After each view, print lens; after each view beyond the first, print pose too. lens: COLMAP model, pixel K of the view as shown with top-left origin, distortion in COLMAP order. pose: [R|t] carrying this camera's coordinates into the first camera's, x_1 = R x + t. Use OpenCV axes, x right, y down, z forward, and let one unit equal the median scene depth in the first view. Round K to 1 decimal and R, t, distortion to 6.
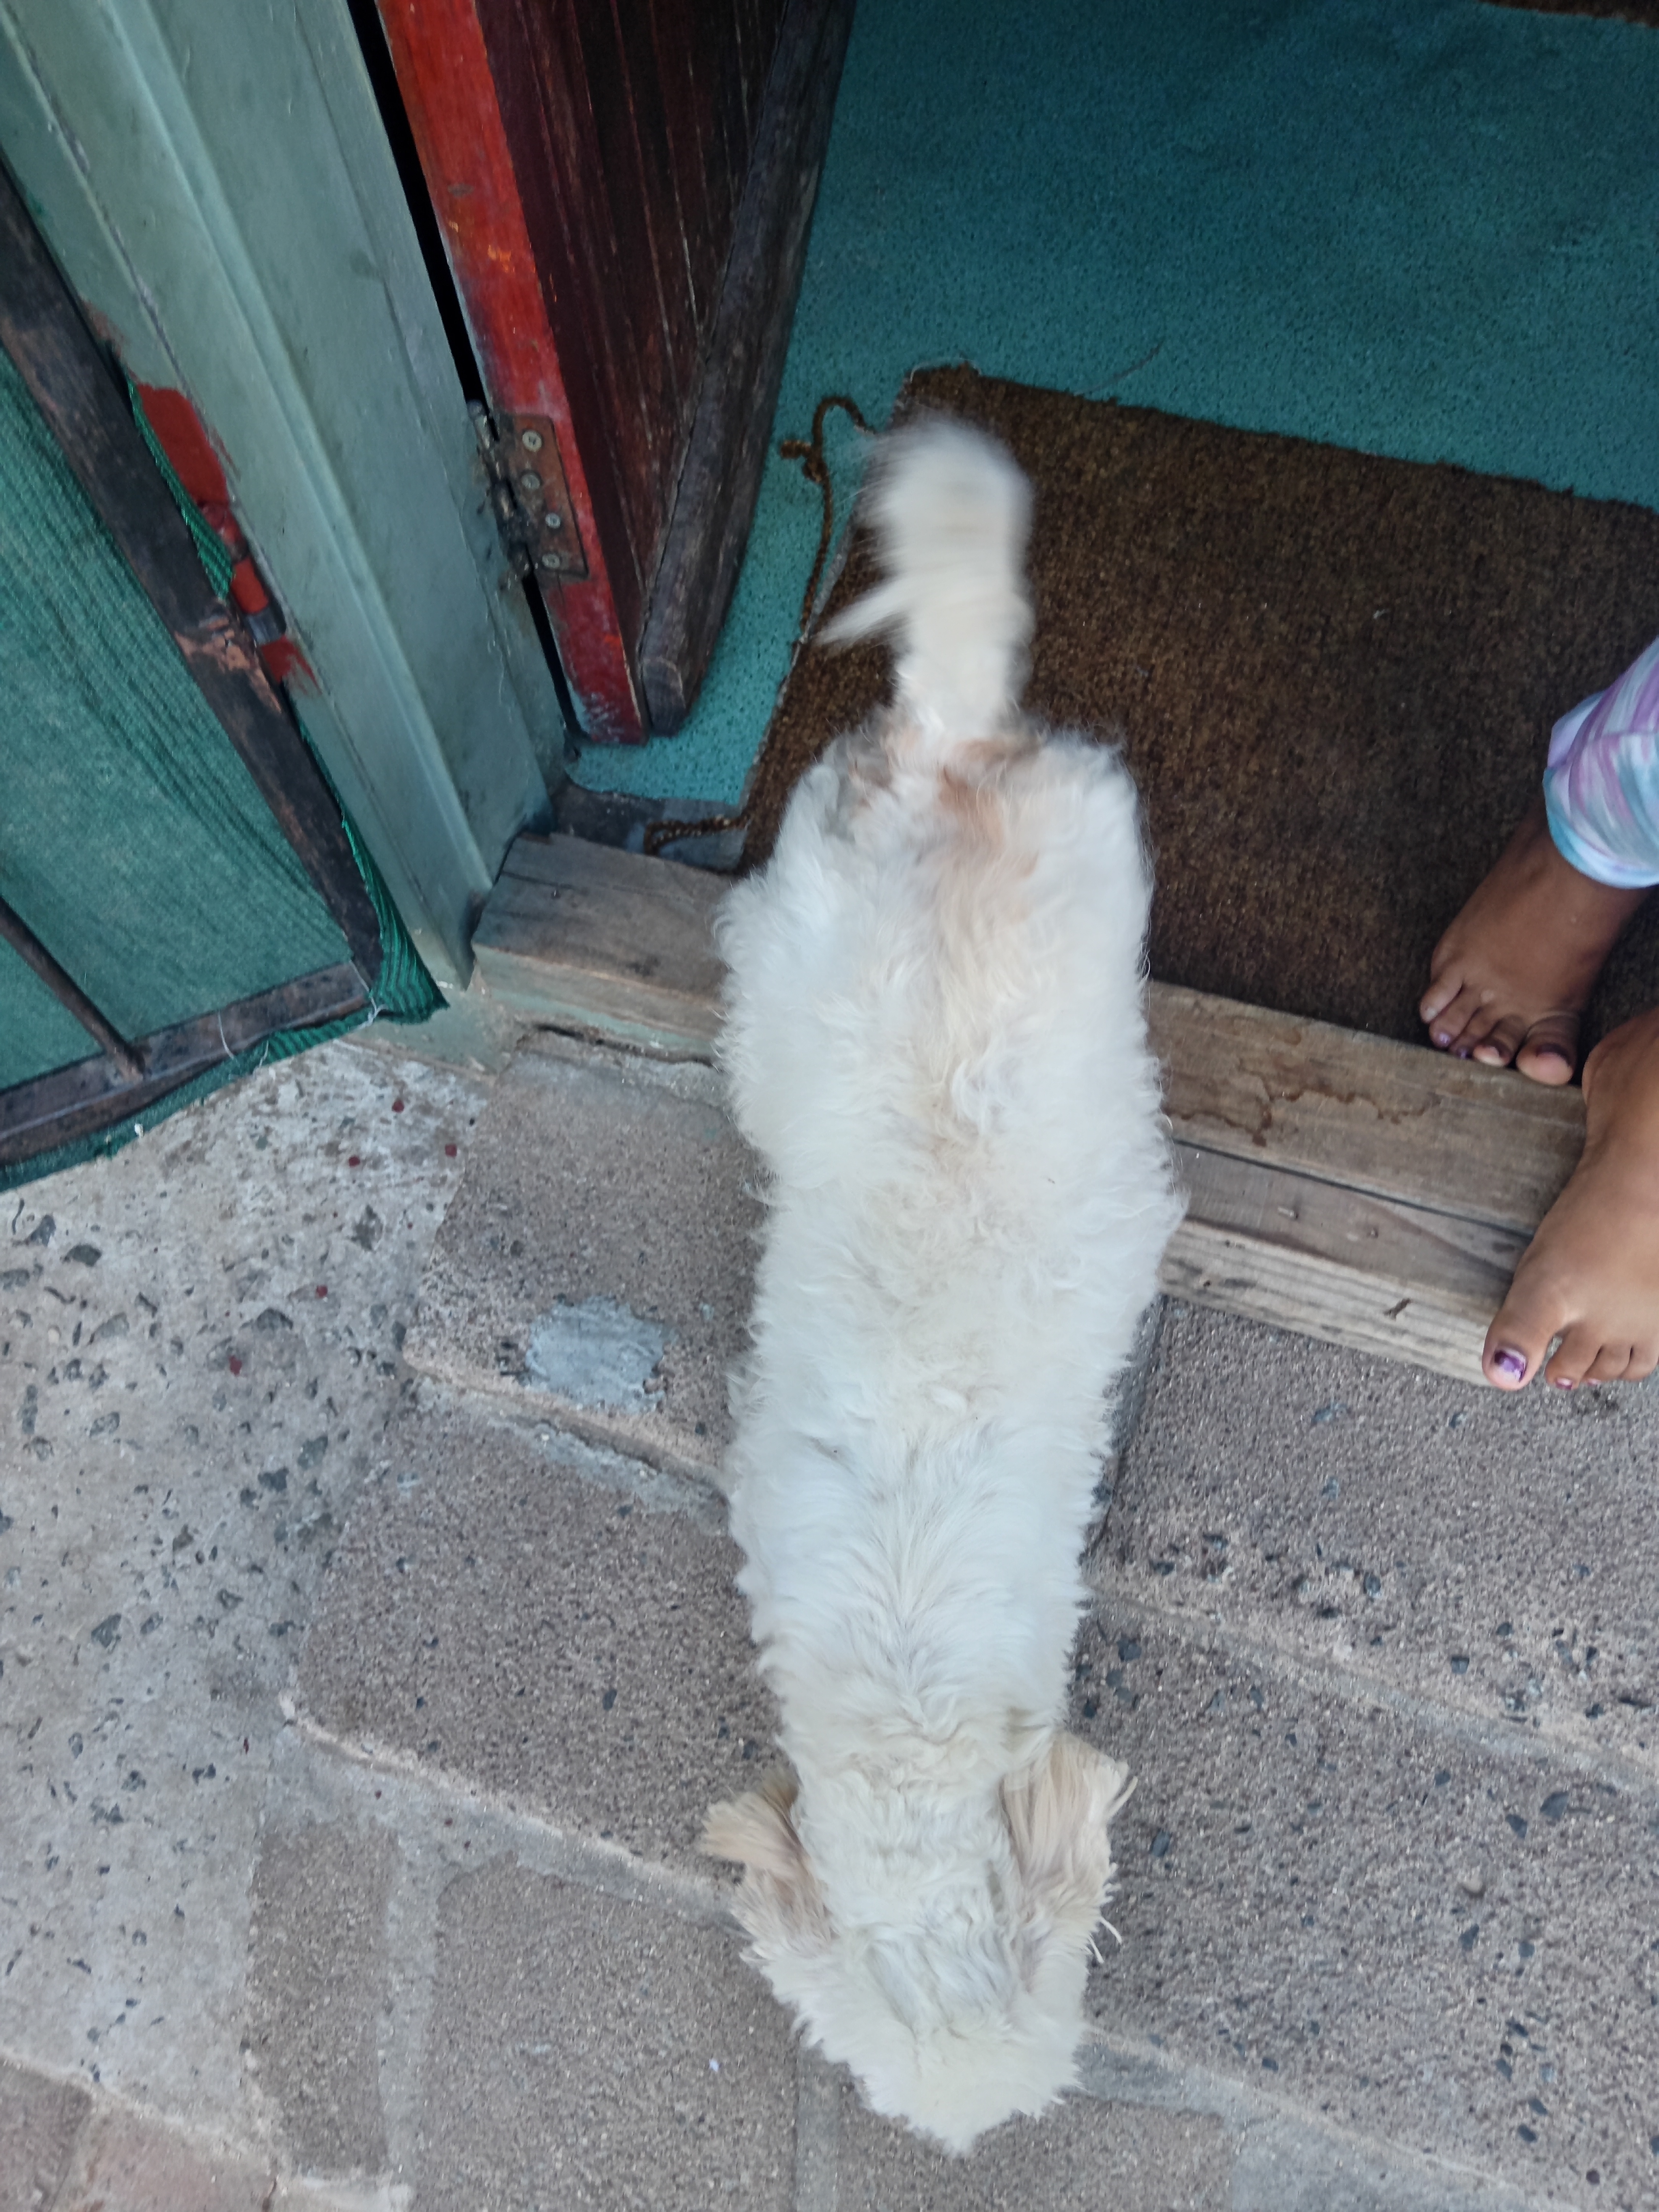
lens RADIAL K [[1705.1, 0, 863.8], [0, 1705.1, 1070.6], [0, 0, 1]] dist [-0.003549, -0.004439]
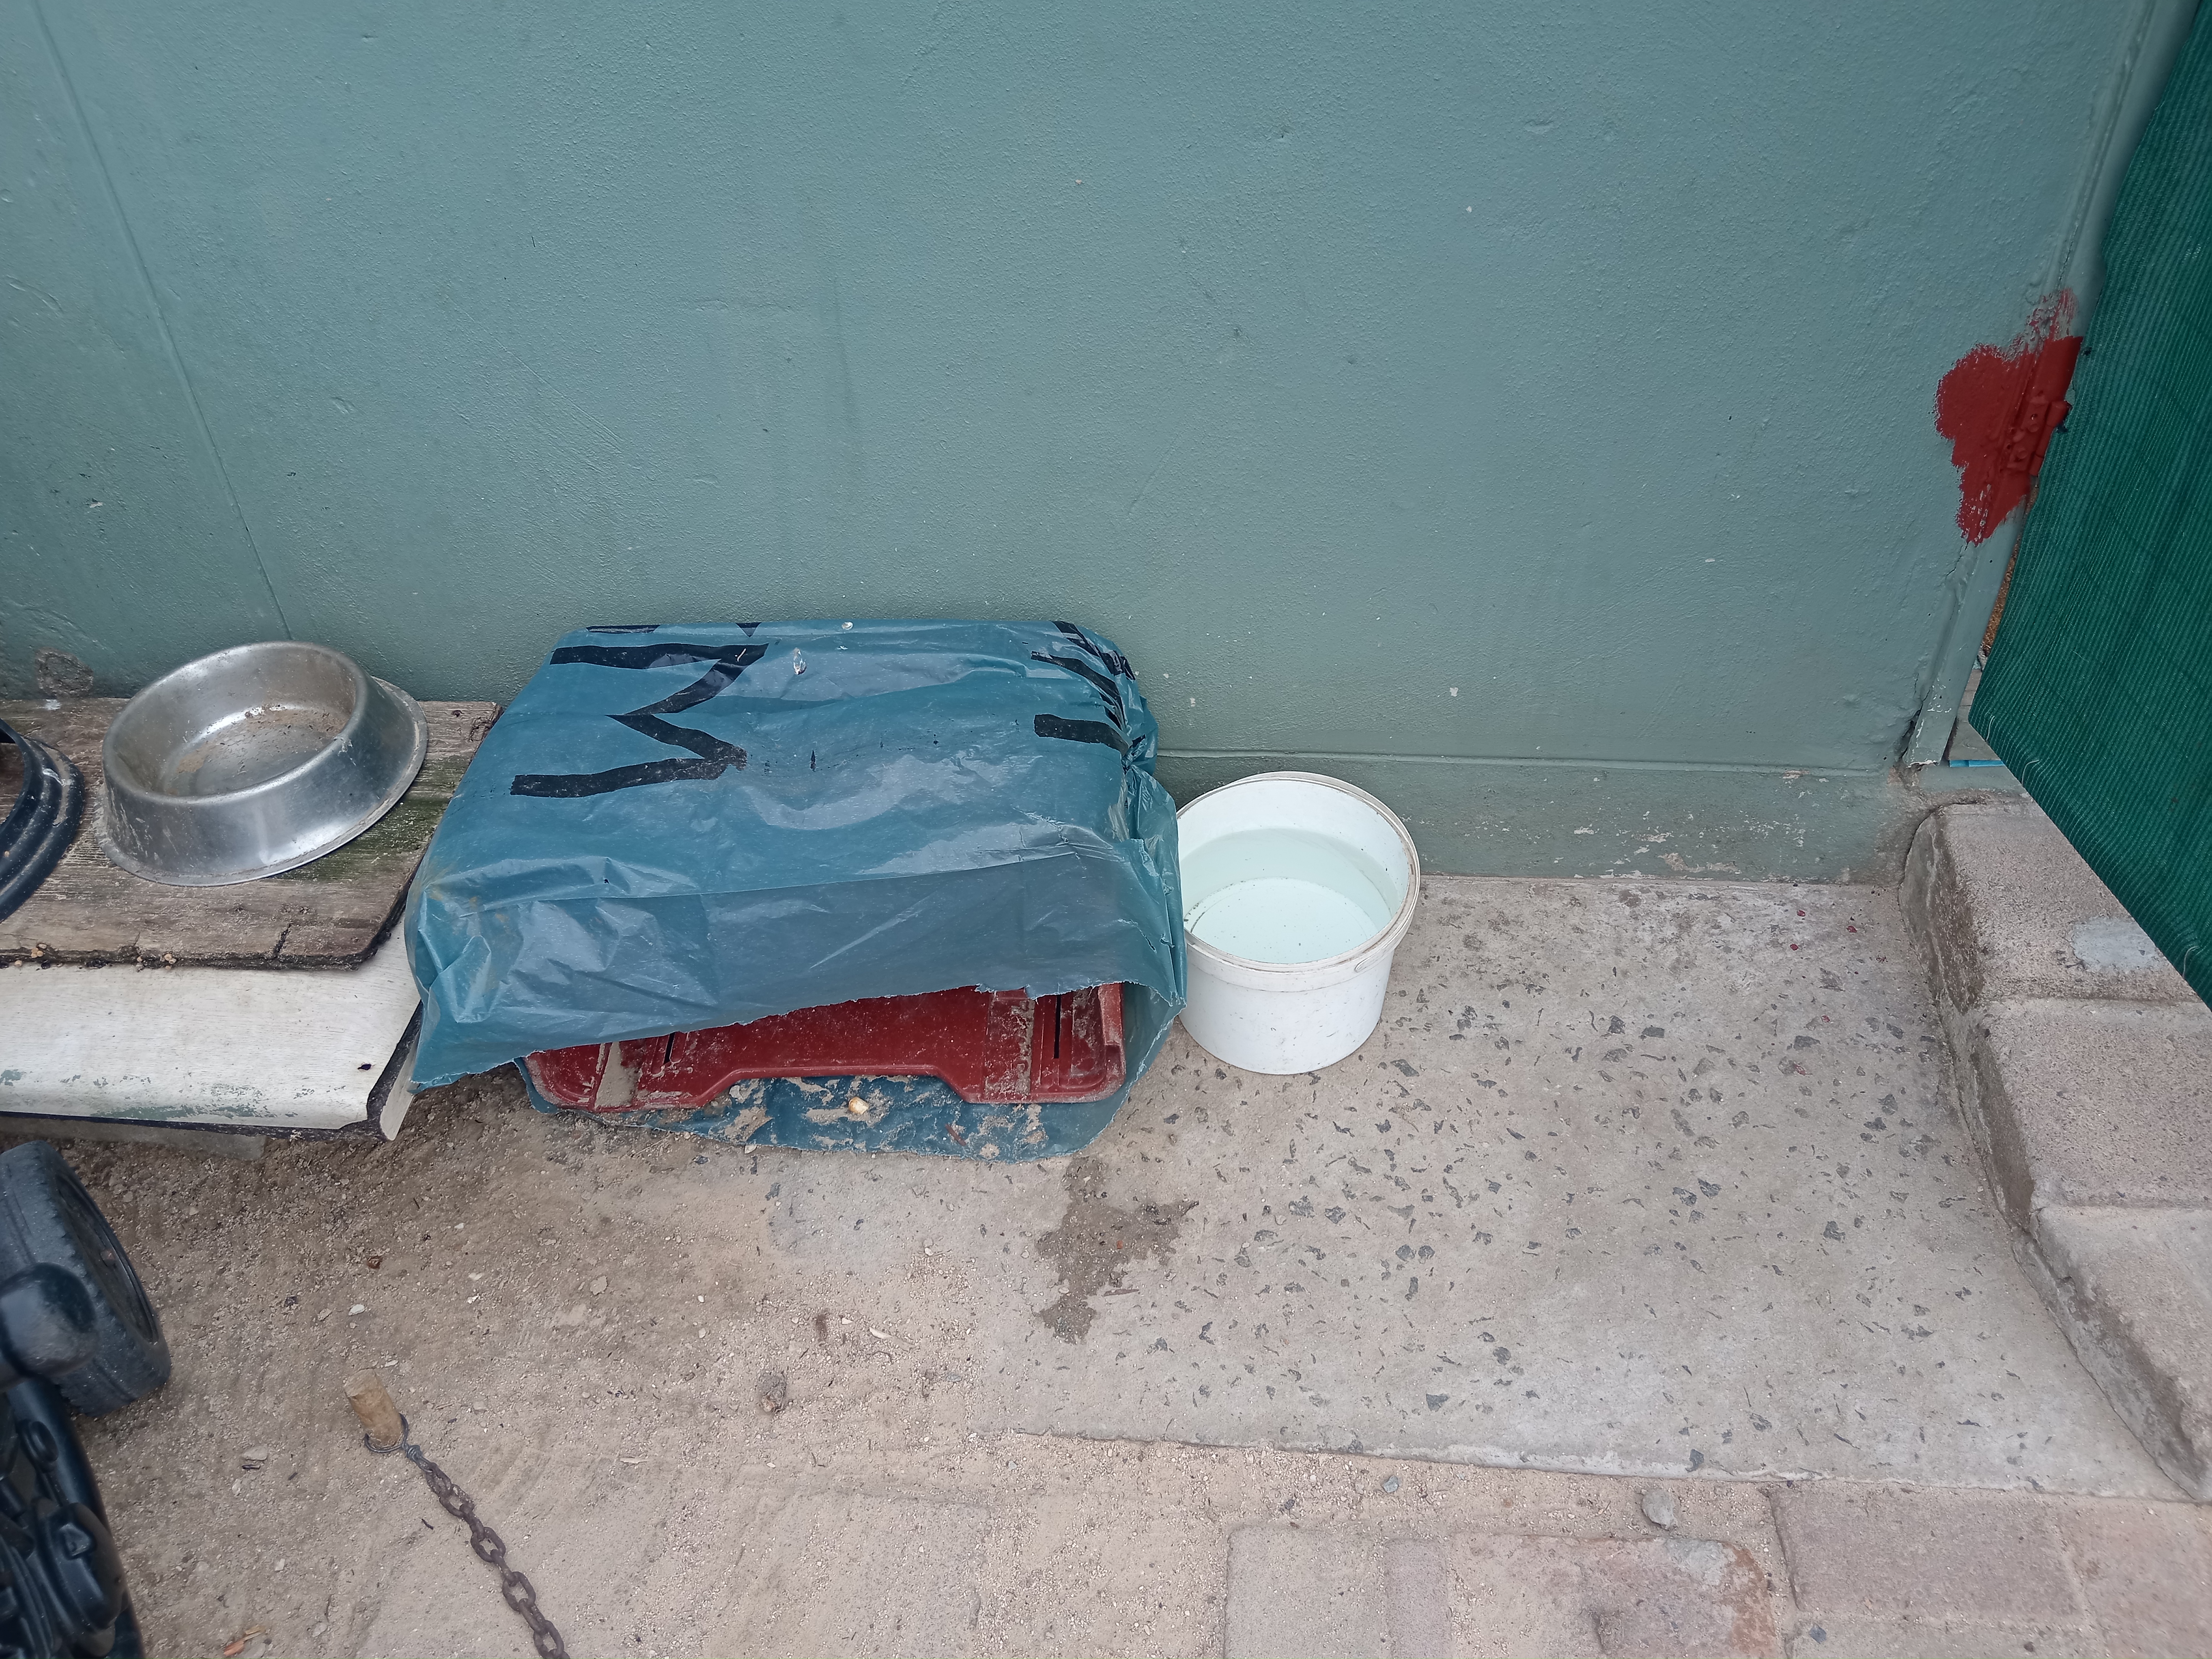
lens RADIAL K [[1705.1, 0, 1084.8], [0, 1705.1, 824.3], [0, 0, 1]] dist [-0.003549, -0.004439]
pose [[0.974609, -0.135849, 0.177994, -1.303342], [0.199158, 0.889245, -0.411800, 0.505729], [-0.102338, 0.436793, 0.893722, -0.361013]]
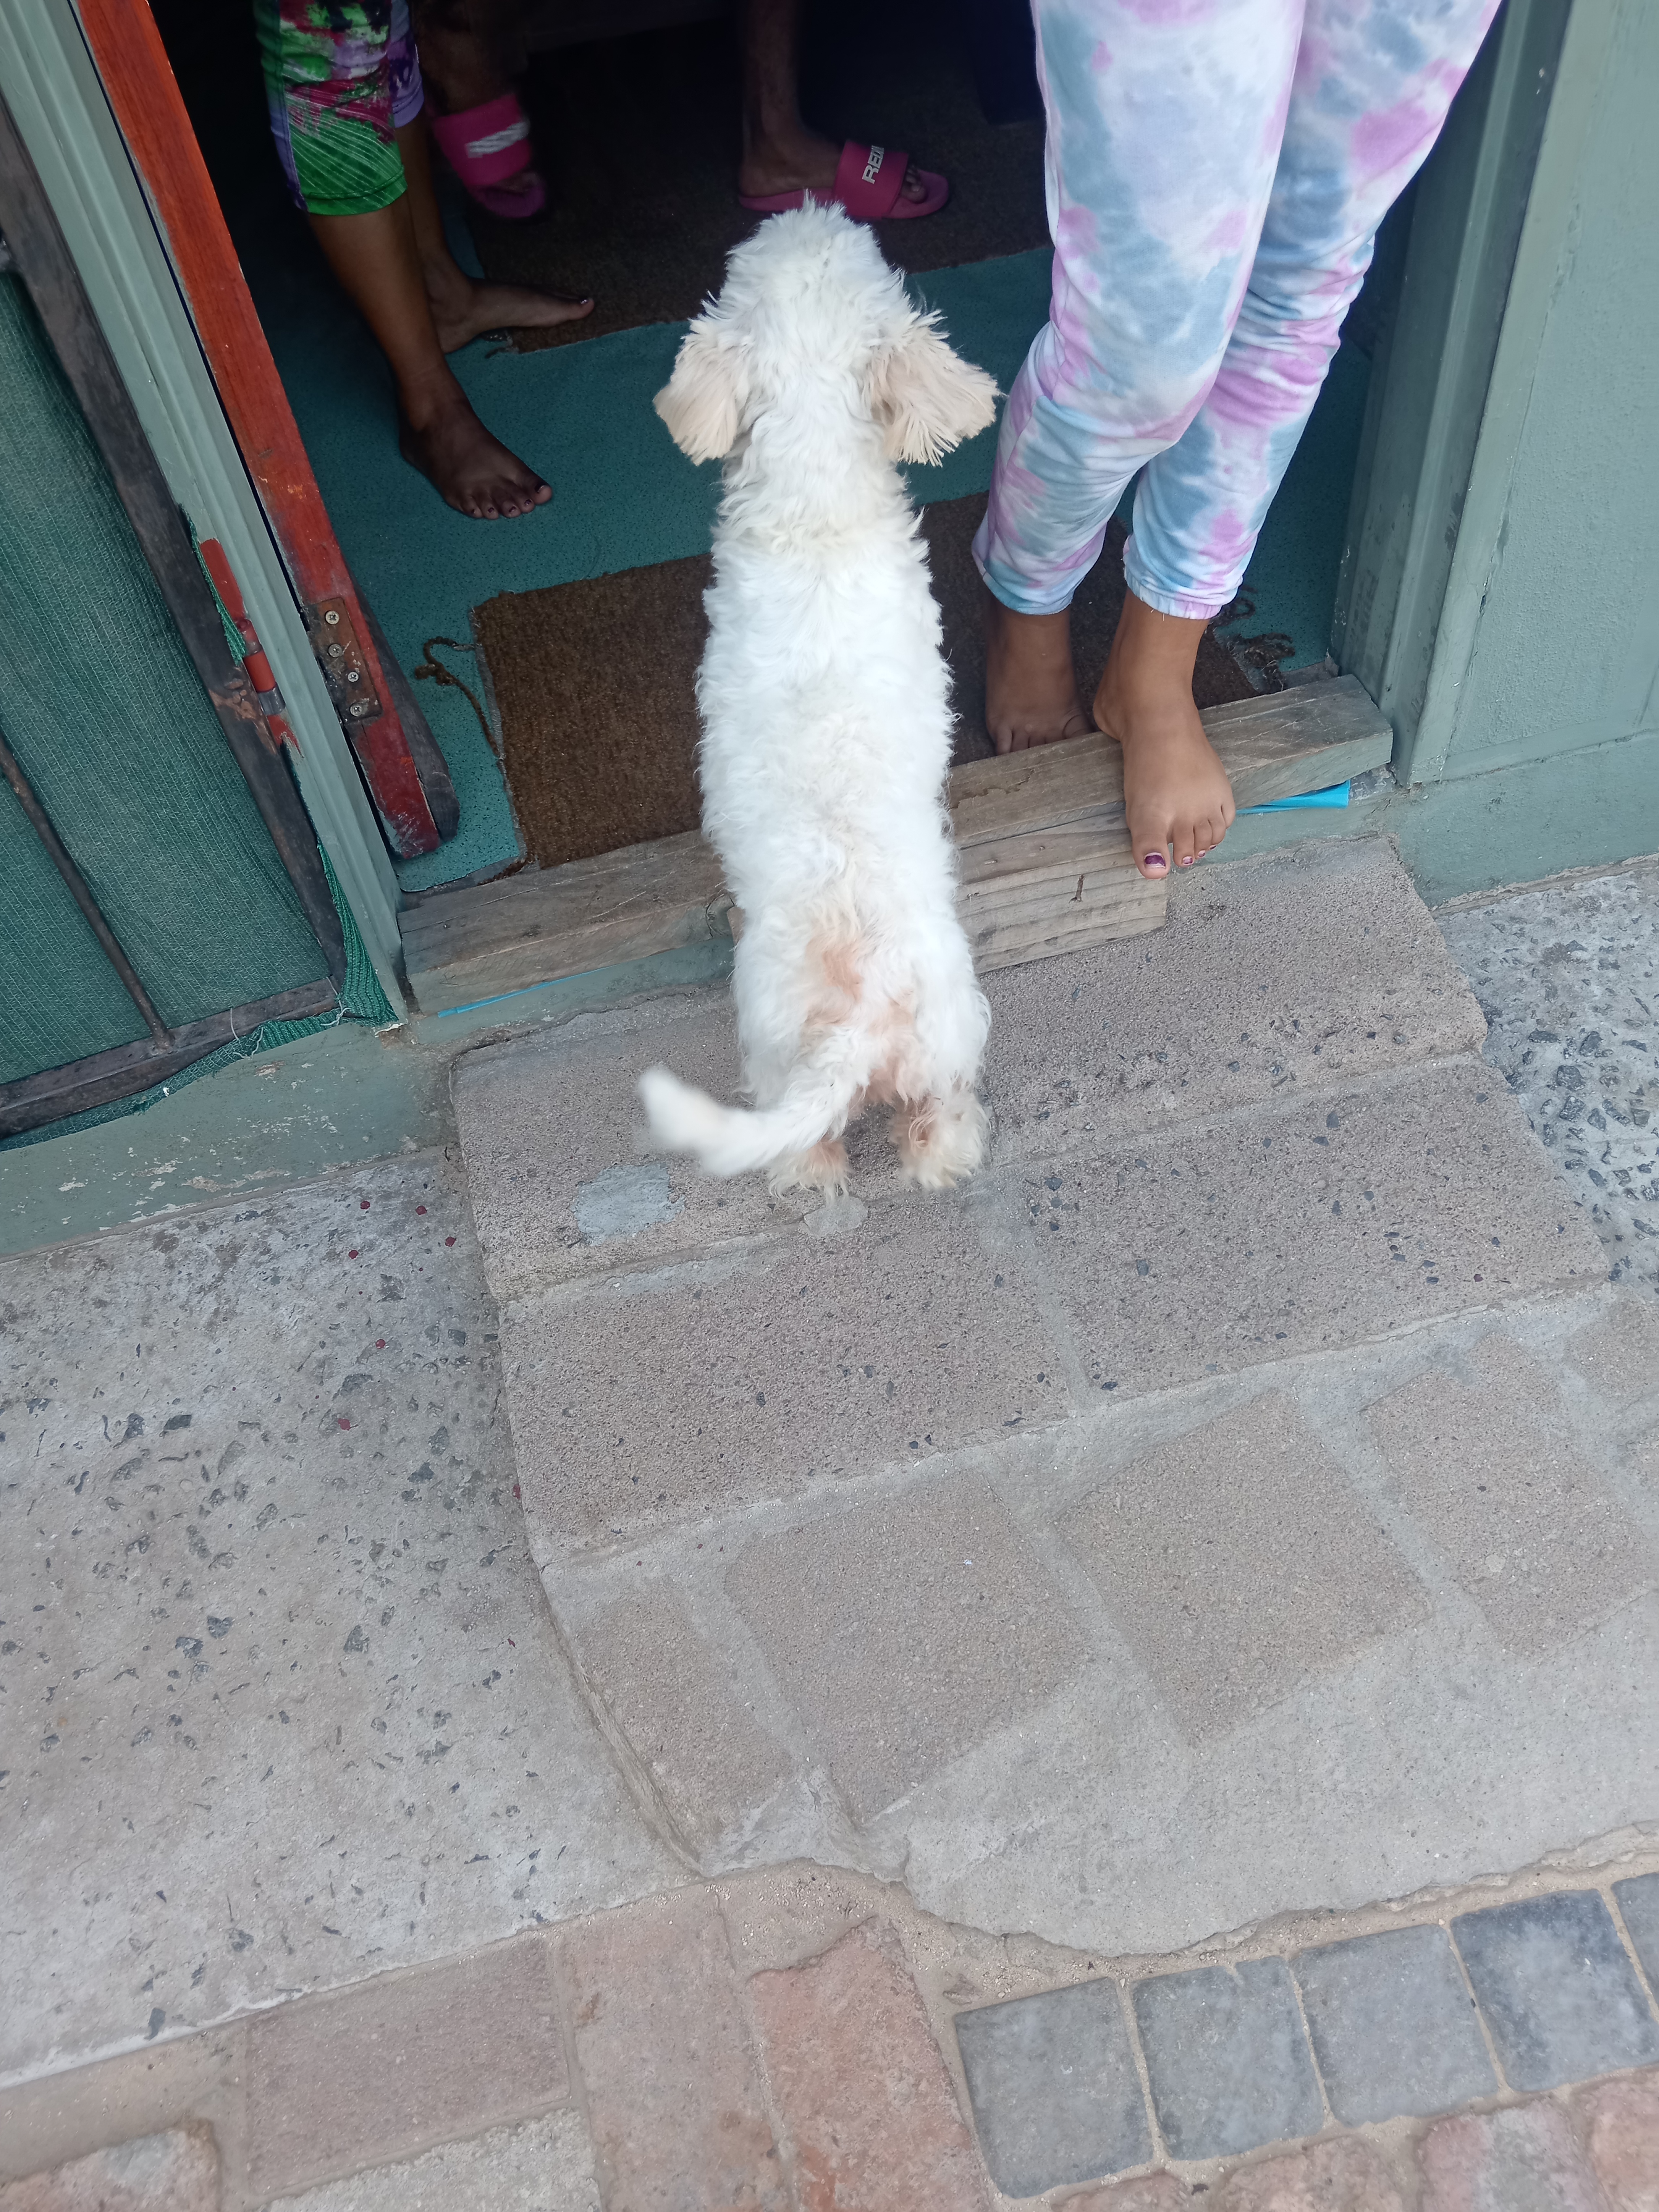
lens RADIAL K [[1705.1, 0, 832.0], [0, 1705.1, 1082.0], [0, 0, 1]] dist [-0.003549, -0.004439]
pose [[0.847966, -0.426676, 0.314485, -0.383686], [0.497389, 0.845579, -0.193908, 0.410782], [-0.183187, 0.320849, 0.929246, -0.306809]]
